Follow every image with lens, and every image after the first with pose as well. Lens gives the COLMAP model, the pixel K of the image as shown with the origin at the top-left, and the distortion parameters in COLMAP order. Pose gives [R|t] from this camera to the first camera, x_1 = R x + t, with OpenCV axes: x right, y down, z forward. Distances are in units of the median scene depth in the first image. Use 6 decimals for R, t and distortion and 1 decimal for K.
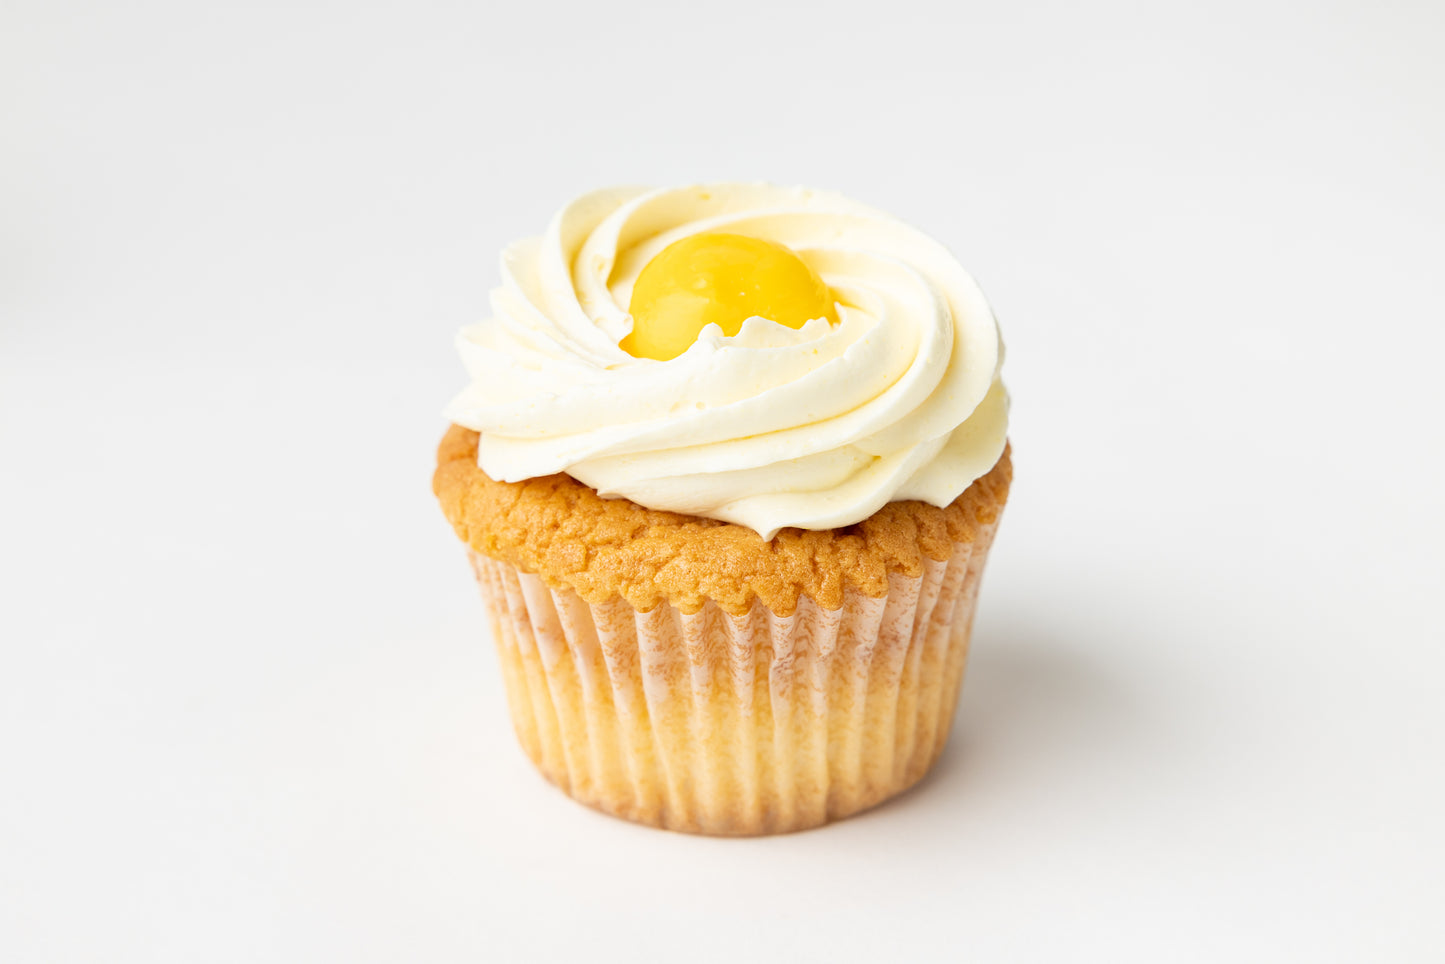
lens RADIAL K [[2639.6, 0, 722.5], [0, 2639.6, 486.0], [0, 0, 1]] dist [0.059793, 0.000000]
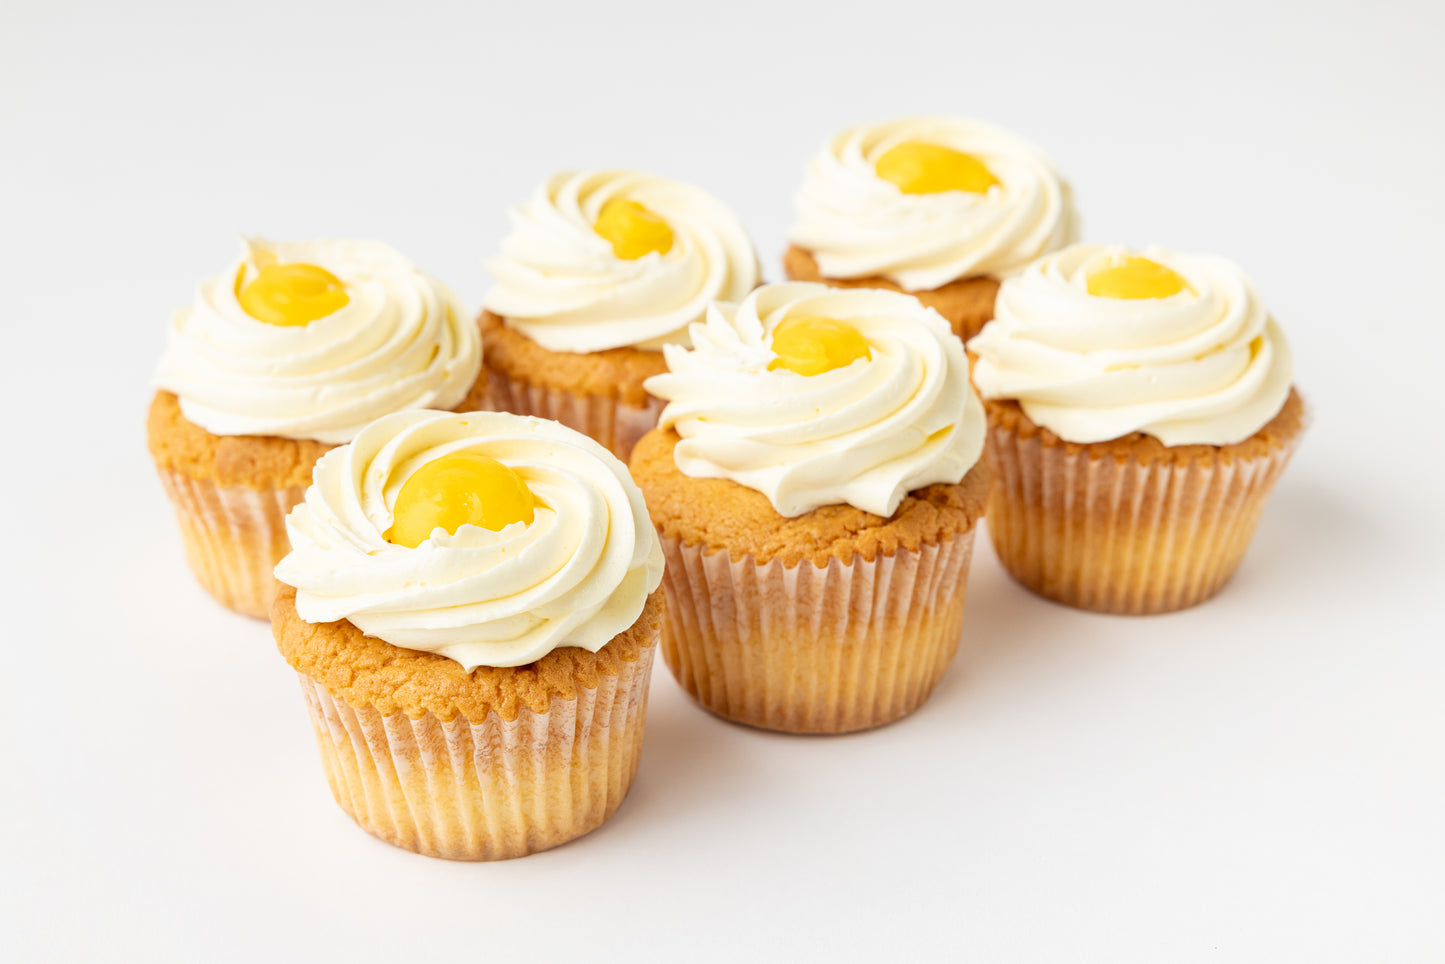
lens RADIAL K [[2639.6, 0, 724.0], [0, 2639.6, 478.5], [0, 0, 1]] dist [0.059793, 0.000000]
pose [[0.996910, 0.040336, -0.067400, 0.252245], [-0.037891, 0.998591, 0.037159, -0.147682], [0.068804, -0.034491, 0.997034, -0.477532]]
